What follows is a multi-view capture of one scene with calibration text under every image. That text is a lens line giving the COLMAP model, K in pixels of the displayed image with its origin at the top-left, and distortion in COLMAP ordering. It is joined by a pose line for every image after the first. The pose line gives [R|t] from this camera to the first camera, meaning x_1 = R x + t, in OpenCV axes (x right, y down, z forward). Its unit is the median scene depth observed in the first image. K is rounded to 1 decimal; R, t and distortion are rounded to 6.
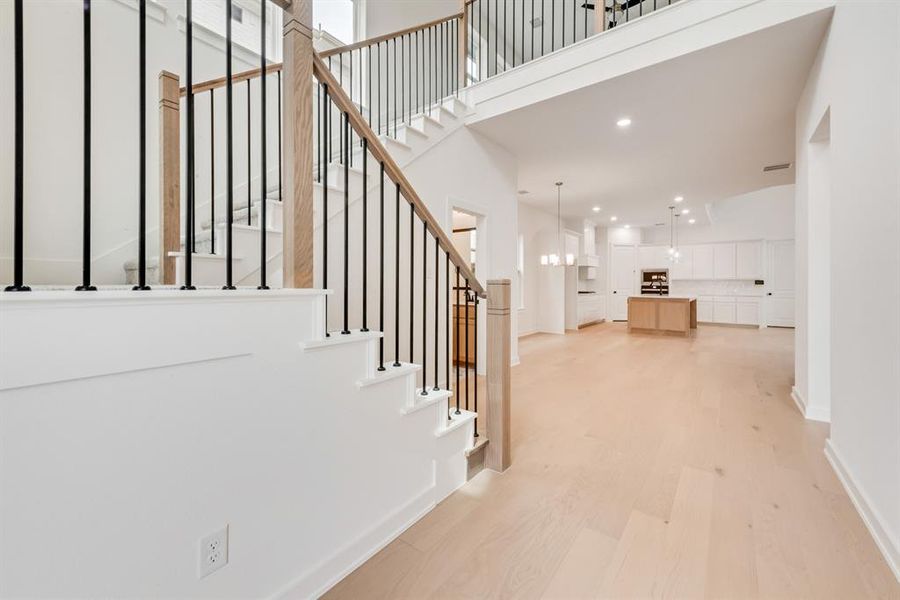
lens RADIAL K [[370.5, 0, 449.0], [0, 370.5, 294.2], [0, 0, 1]] dist [0.000203, -0.000156]
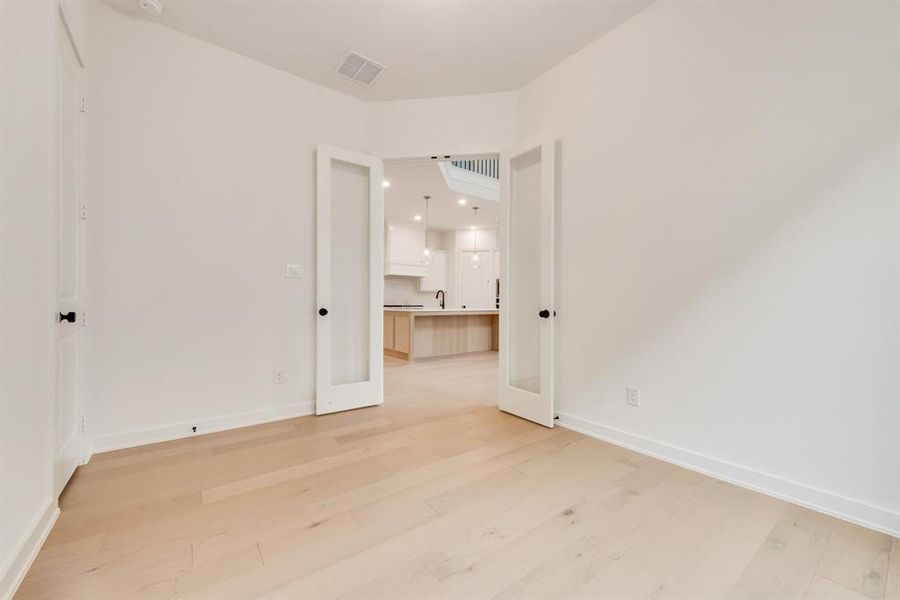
lens RADIAL K [[358.9, 0, 452.1], [0, 358.9, 308.6], [0, 0, 1]] dist [0.002369, 0.000090]
pose [[0.963128, 0.004792, -0.269000, 0.670053], [-0.006884, 0.999953, -0.006834, 0.005258], [0.268954, 0.008433, 0.963116, 0.217787]]
